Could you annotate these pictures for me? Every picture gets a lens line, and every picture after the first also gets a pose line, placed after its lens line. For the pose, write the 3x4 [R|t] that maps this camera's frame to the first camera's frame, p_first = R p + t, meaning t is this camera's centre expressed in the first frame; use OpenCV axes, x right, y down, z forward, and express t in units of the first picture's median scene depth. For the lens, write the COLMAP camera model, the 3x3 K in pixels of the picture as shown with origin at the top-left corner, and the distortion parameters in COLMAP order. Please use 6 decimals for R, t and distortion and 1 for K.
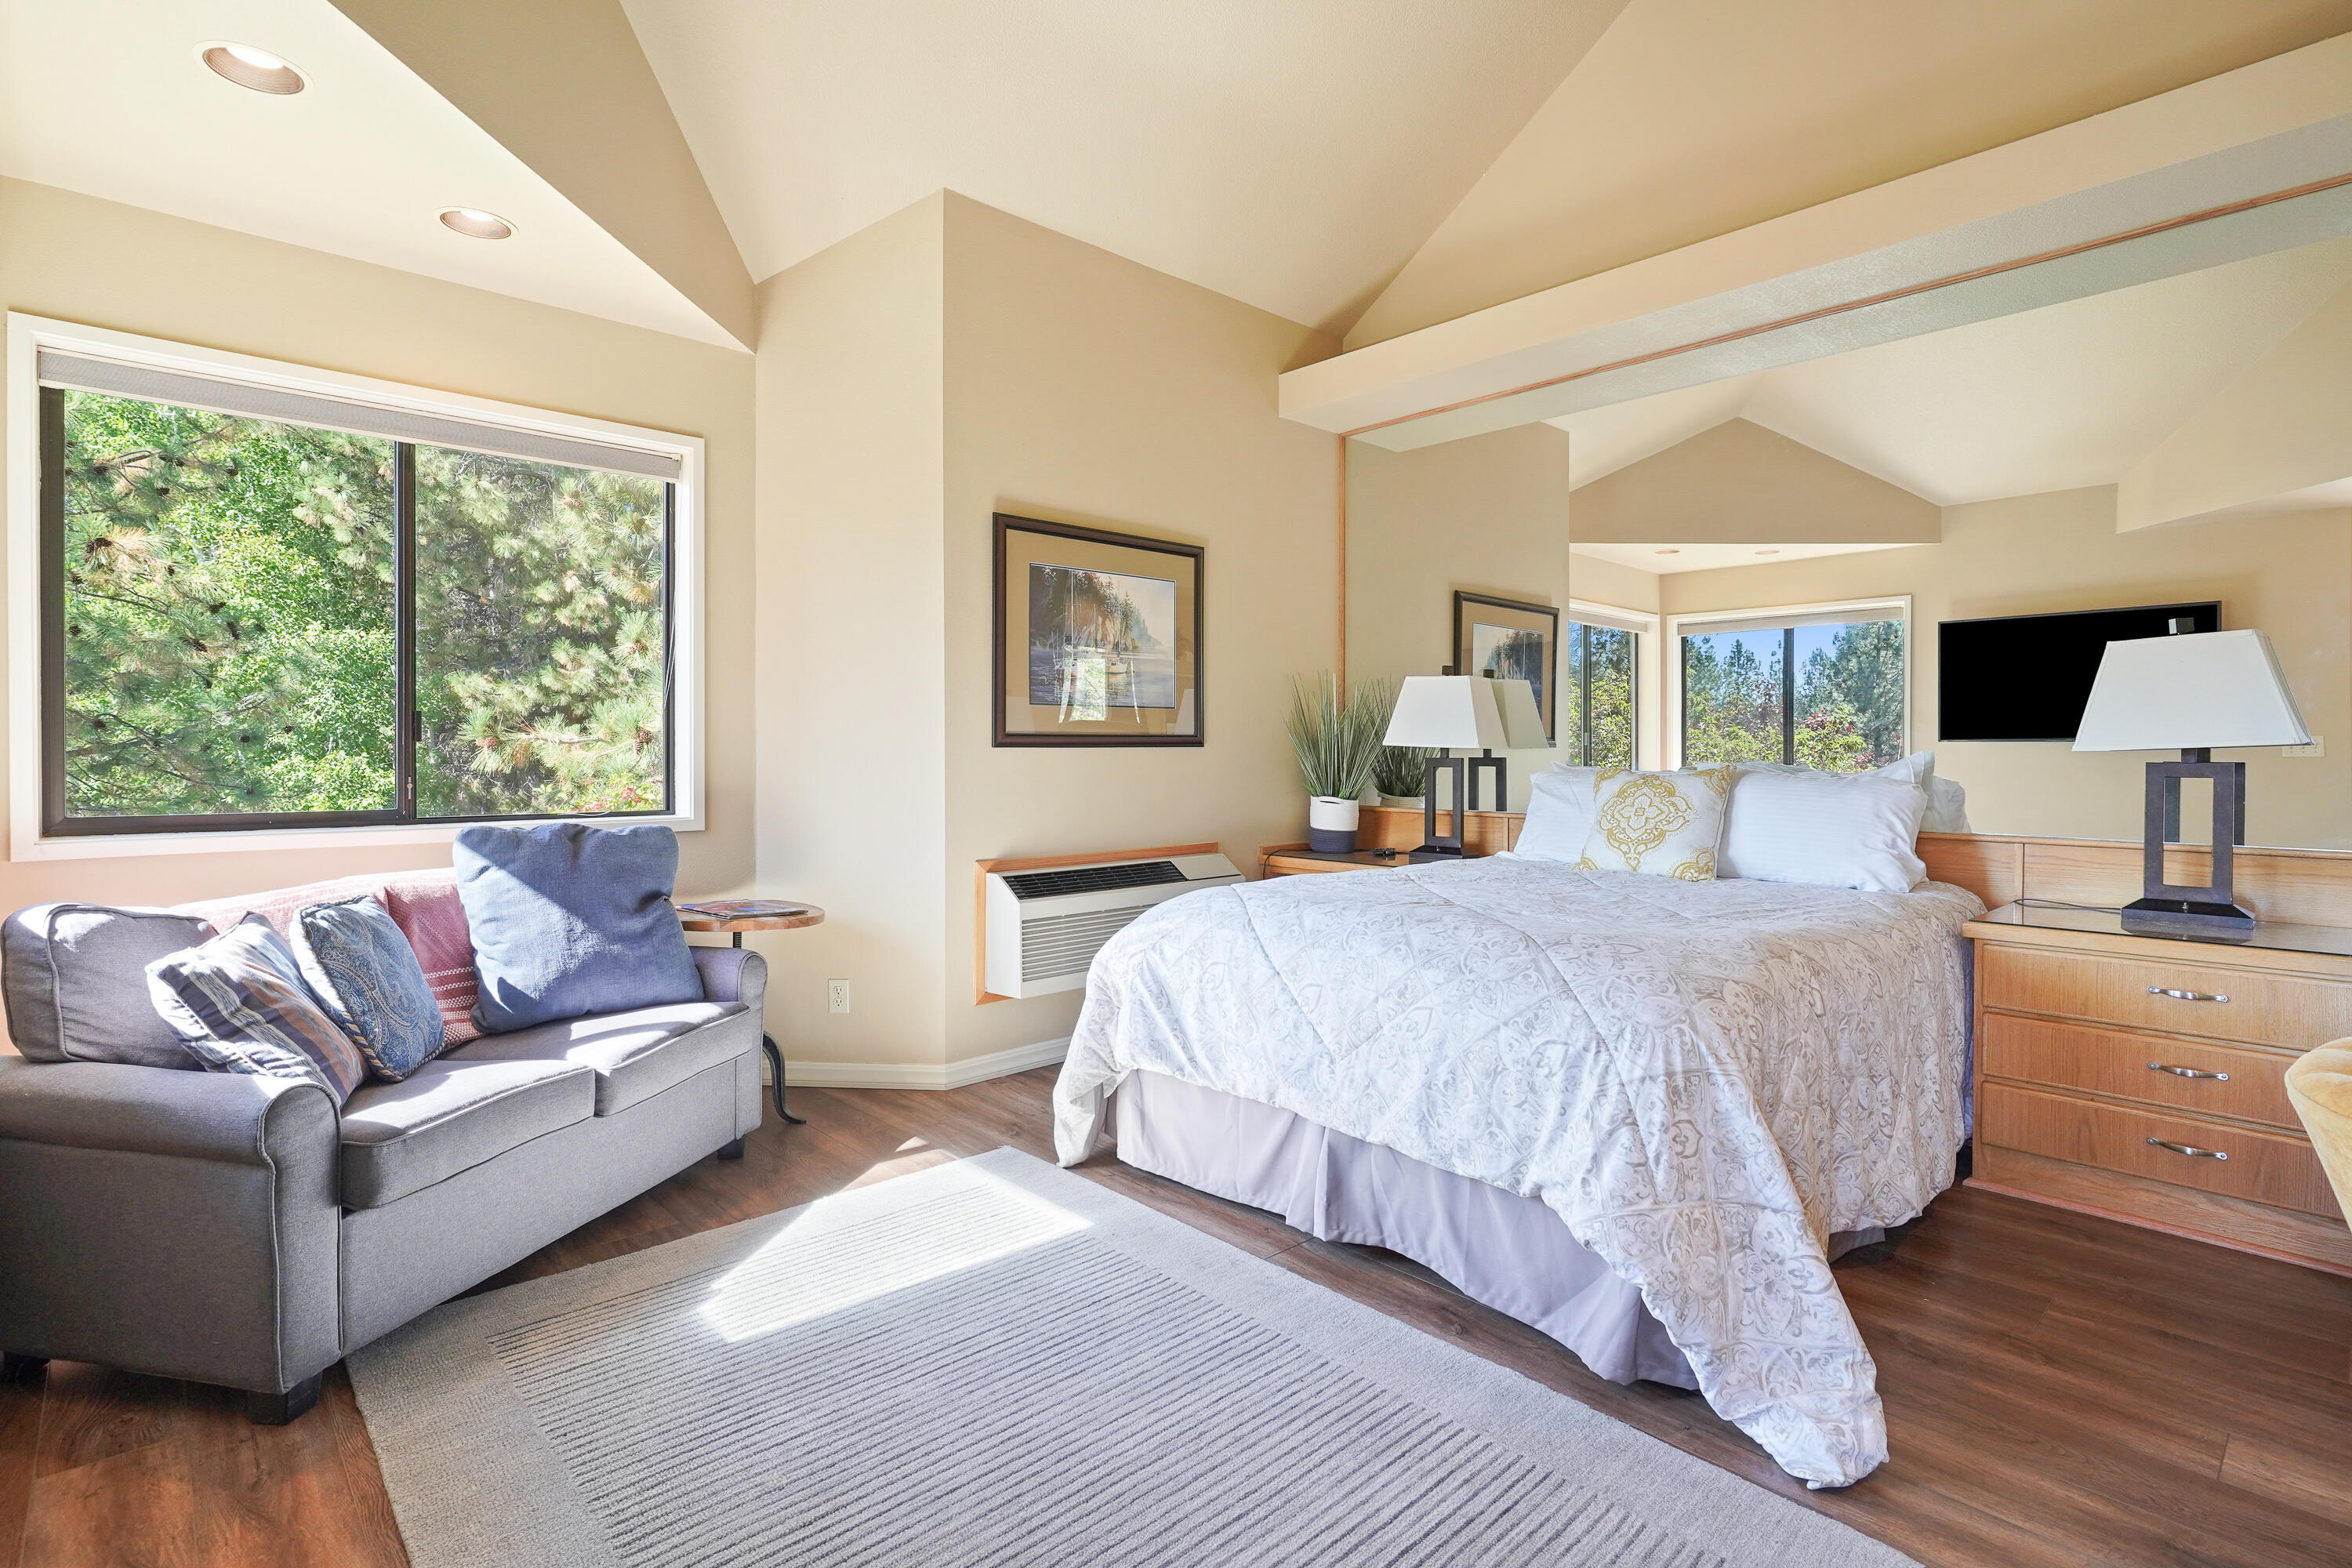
lens RADIAL K [[1155.6, 0, 1186.9], [0, 1155.6, 747.4], [0, 0, 1]] dist [-0.001646, 0.001279]
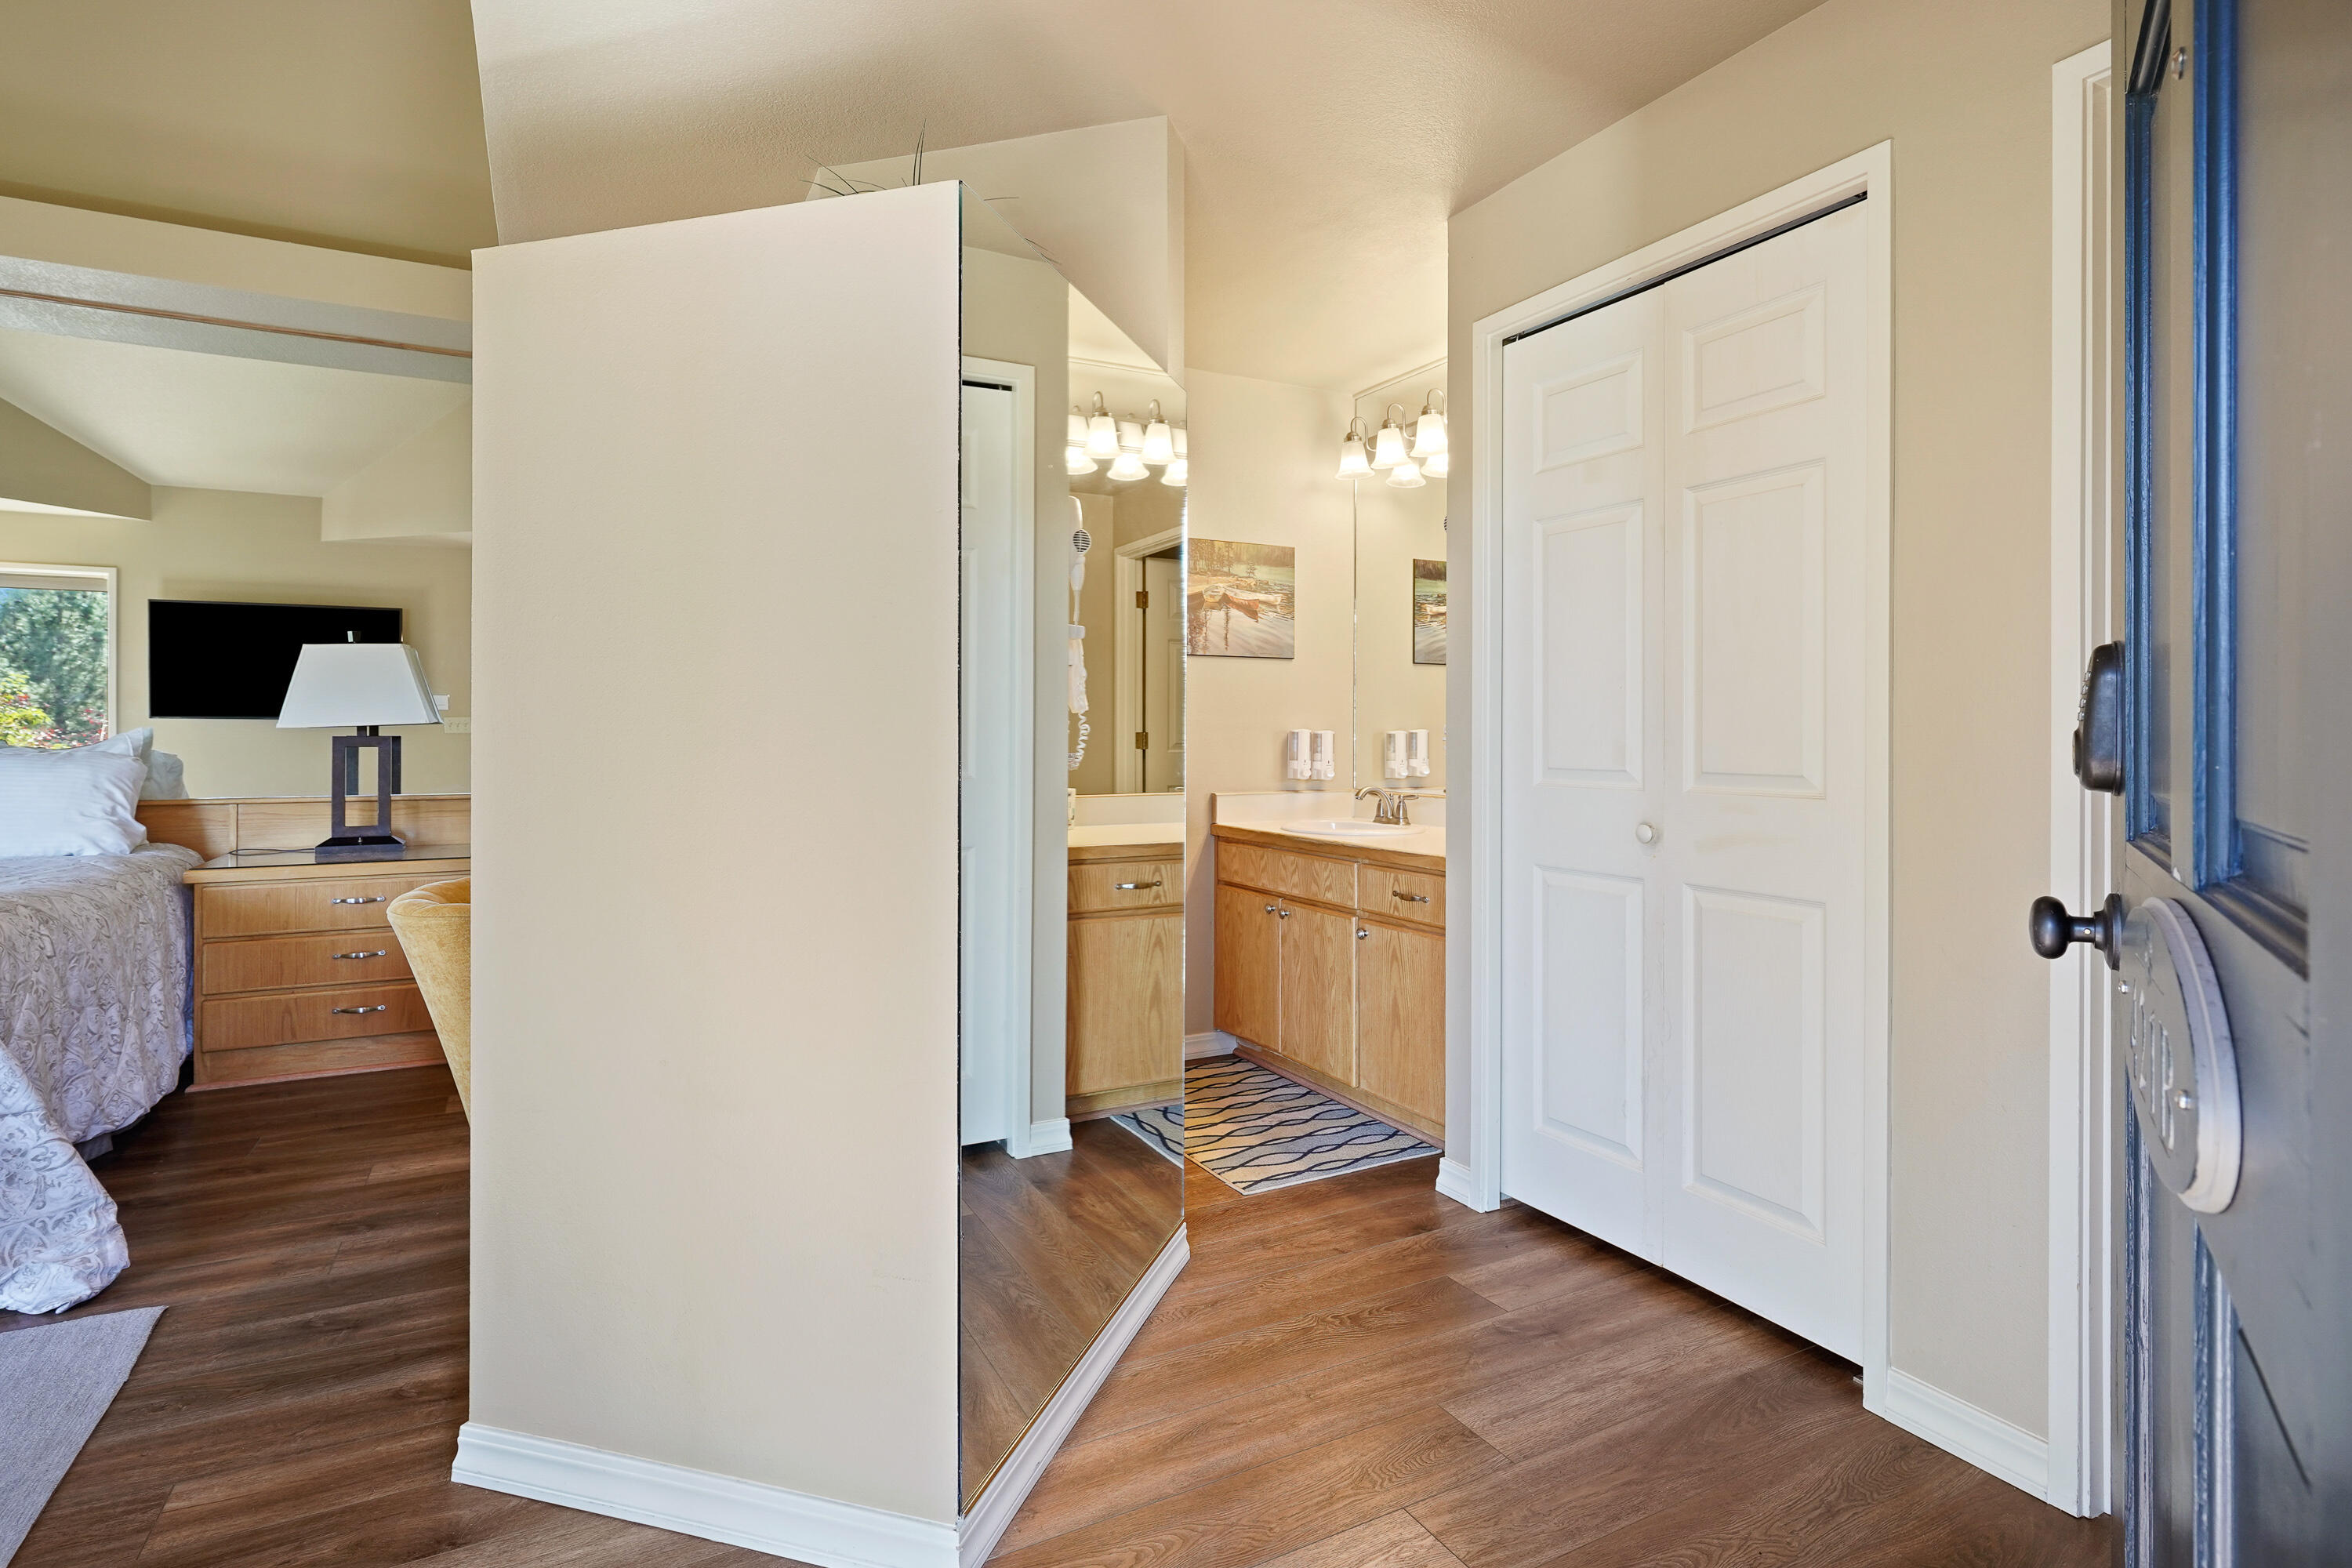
lens RADIAL K [[1155.6, 0, 1186.9], [0, 1155.6, 747.4], [0, 0, 1]] dist [-0.001646, 0.001279]
pose [[0.254935, -0.012710, 0.966875, -0.227447], [-0.005200, 0.999881, 0.014515, 0.001352], [-0.966944, -0.008728, 0.254839, -0.321079]]
